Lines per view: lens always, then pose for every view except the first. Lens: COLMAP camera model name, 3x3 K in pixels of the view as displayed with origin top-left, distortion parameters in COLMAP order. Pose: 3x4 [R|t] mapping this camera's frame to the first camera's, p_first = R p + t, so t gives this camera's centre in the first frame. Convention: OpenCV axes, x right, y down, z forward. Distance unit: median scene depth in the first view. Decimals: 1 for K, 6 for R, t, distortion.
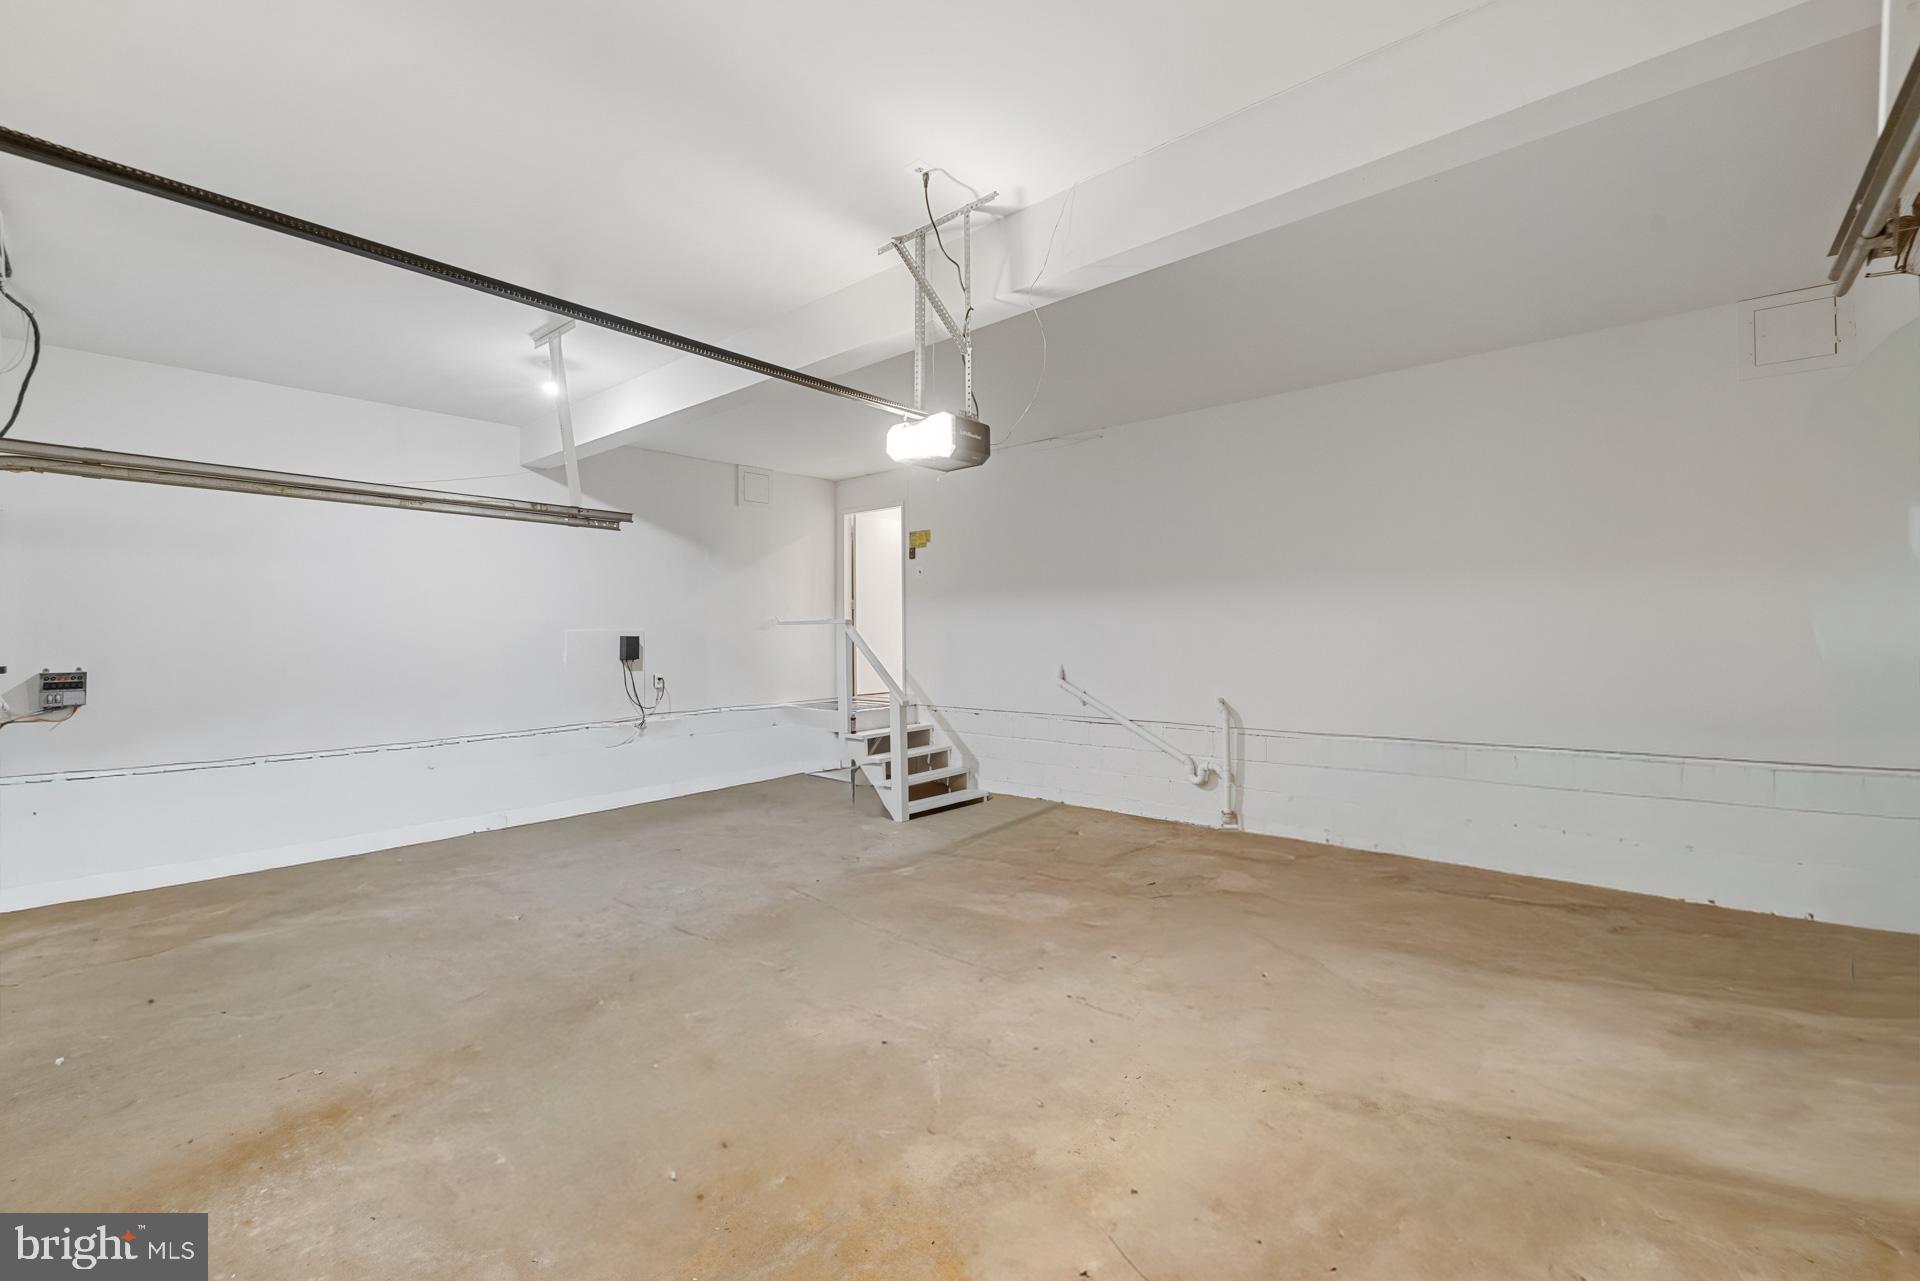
lens RADIAL K [[820.0, 0, 960.9], [0, 820.0, 628.1], [0, 0, 1]] dist [0.000417, 0.000194]
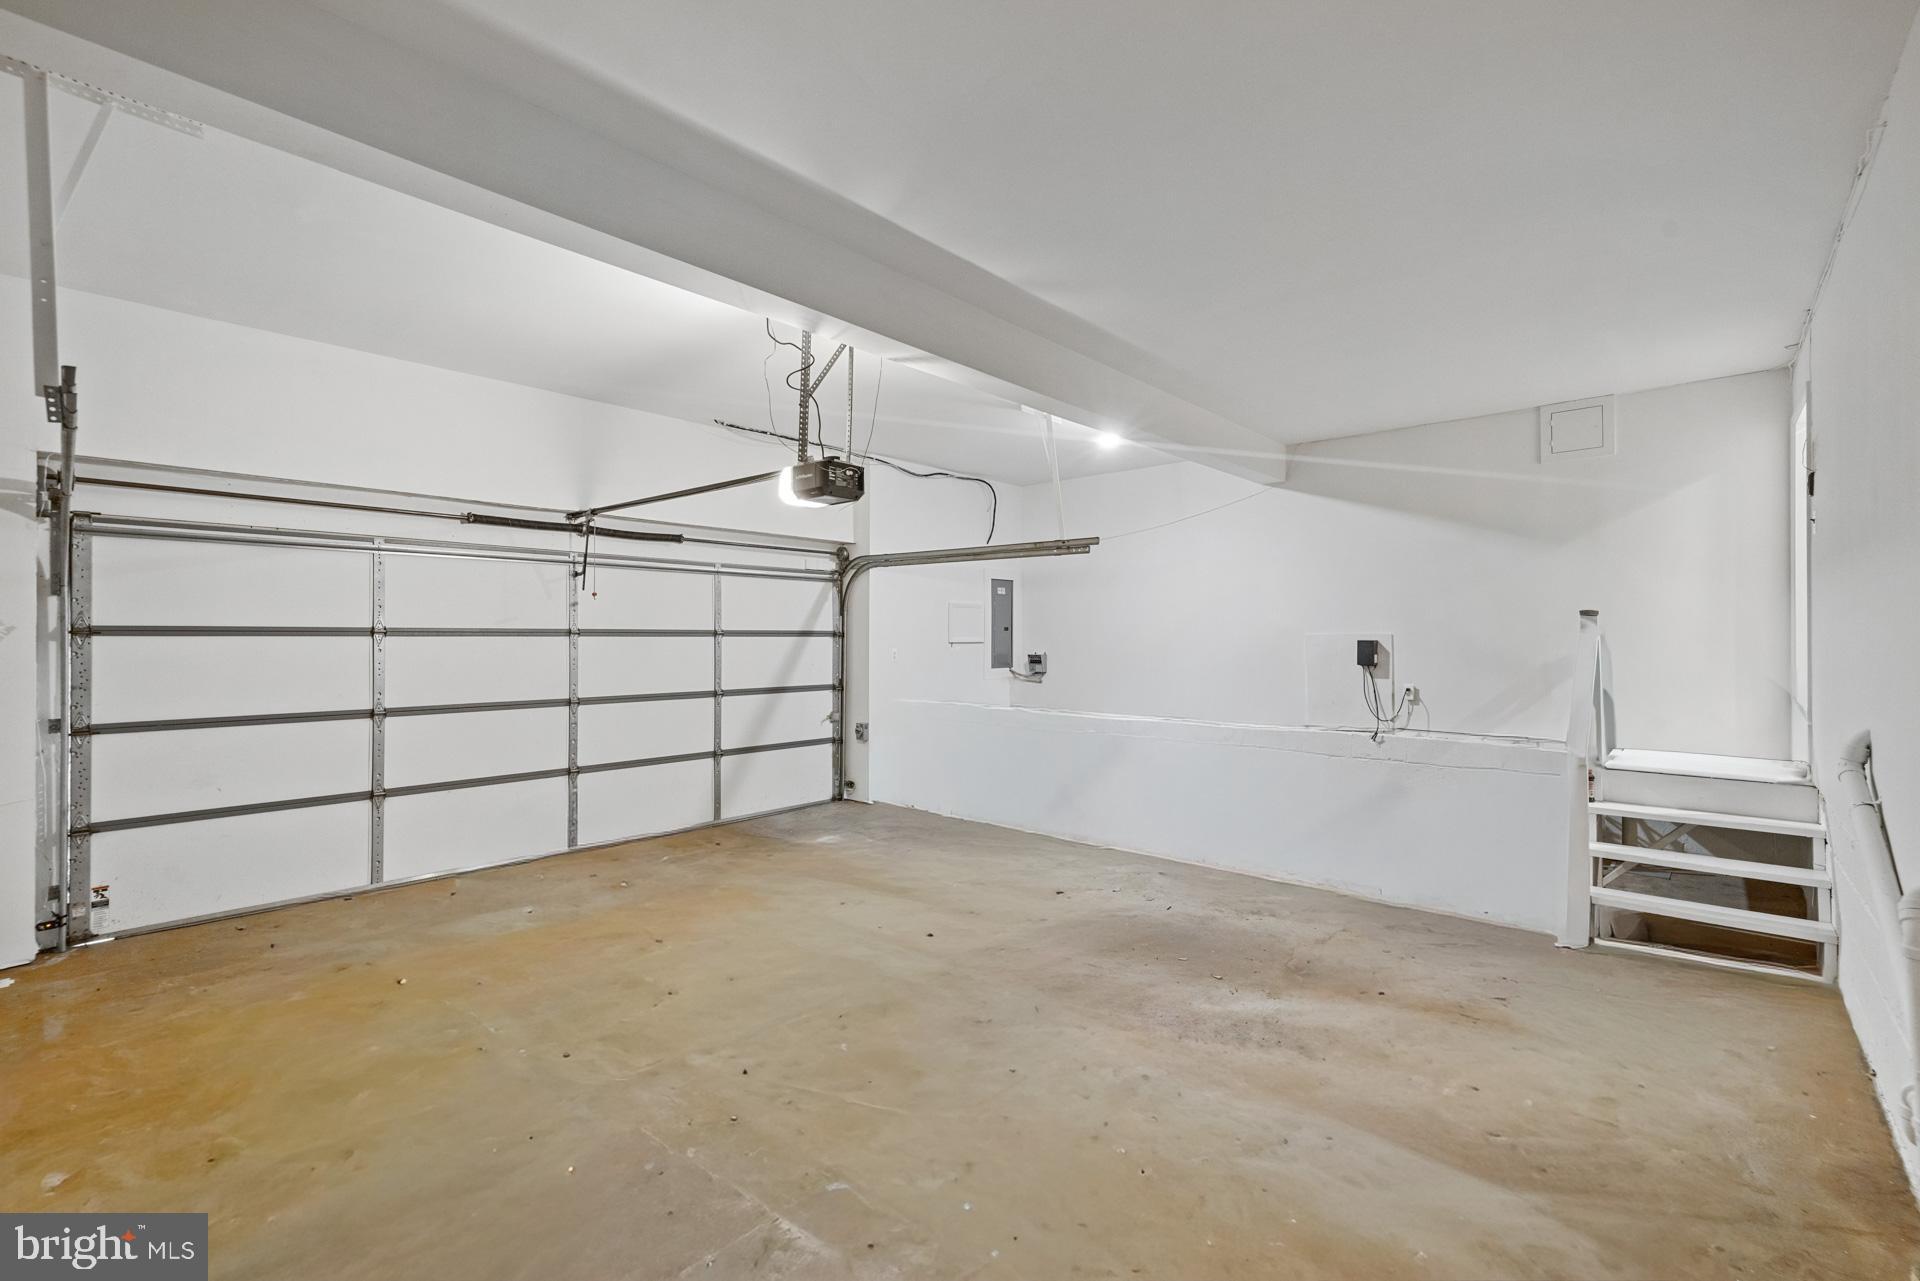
lens RADIAL K [[820.0, 0, 960.9], [0, 820.0, 628.1], [0, 0, 1]] dist [0.000417, 0.000194]
pose [[-0.030628, 0.001287, -0.999530, 0.525831], [0.006547, 0.999978, 0.001087, -0.007504], [0.999509, -0.006511, -0.030636, 0.562167]]
